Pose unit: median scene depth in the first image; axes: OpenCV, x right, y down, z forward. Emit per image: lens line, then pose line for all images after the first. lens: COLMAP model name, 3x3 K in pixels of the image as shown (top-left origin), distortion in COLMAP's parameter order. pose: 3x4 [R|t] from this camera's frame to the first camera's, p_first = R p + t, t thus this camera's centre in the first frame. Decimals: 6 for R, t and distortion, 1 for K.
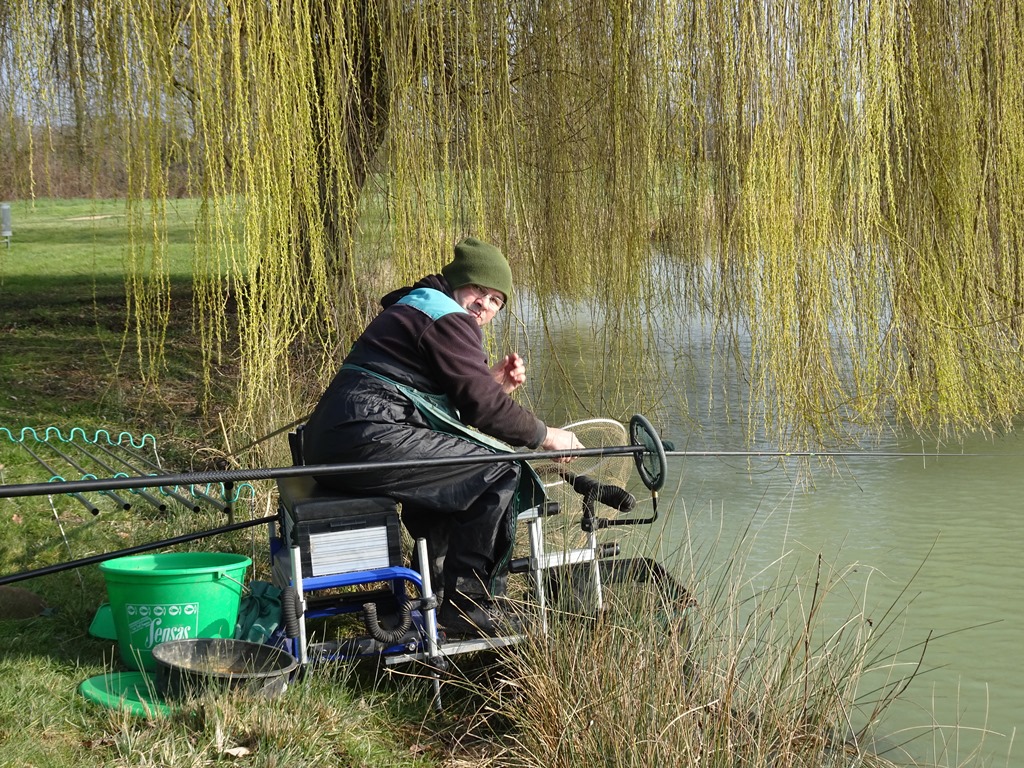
lens RADIAL K [[1577.2, 0, 512.0], [0, 1577.2, 384.0], [0, 0, 1]] dist [0.058043, -0.039700]
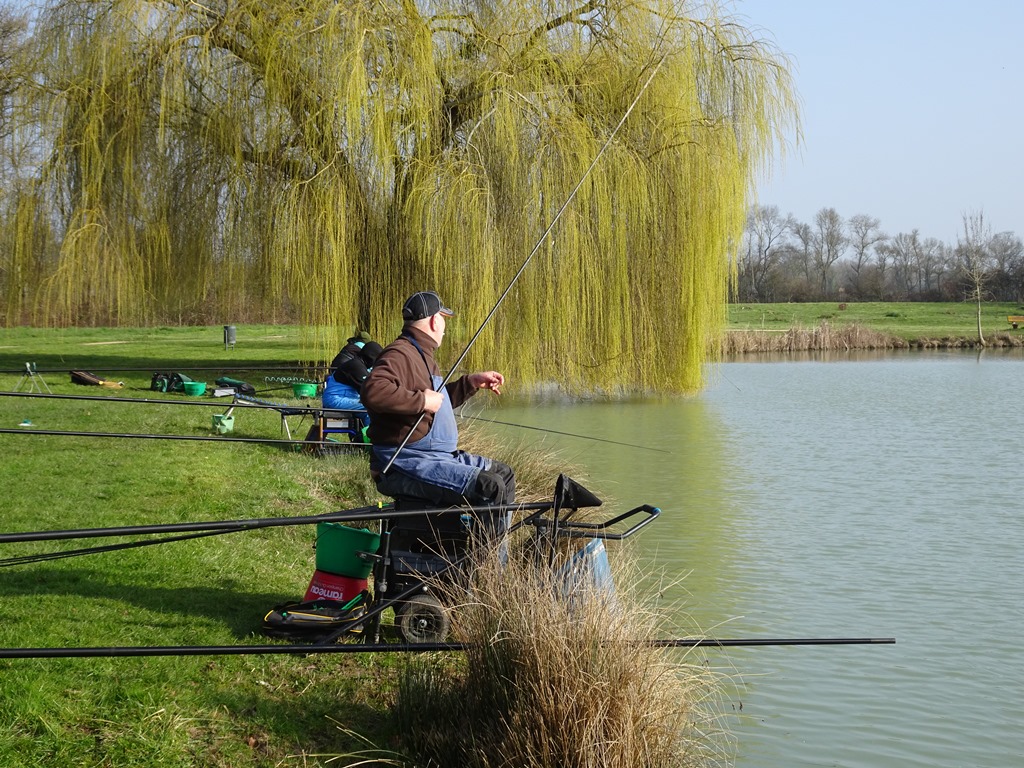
lens RADIAL K [[1577.2, 0, 512.0], [0, 1577.2, 384.0], [0, 0, 1]] dist [0.058043, -0.039700]
pose [[0.994844, 0.018115, -0.099785, 0.342064], [-0.026274, 0.996362, -0.081076, 0.170730], [0.097953, 0.083280, 0.991700, -1.427129]]
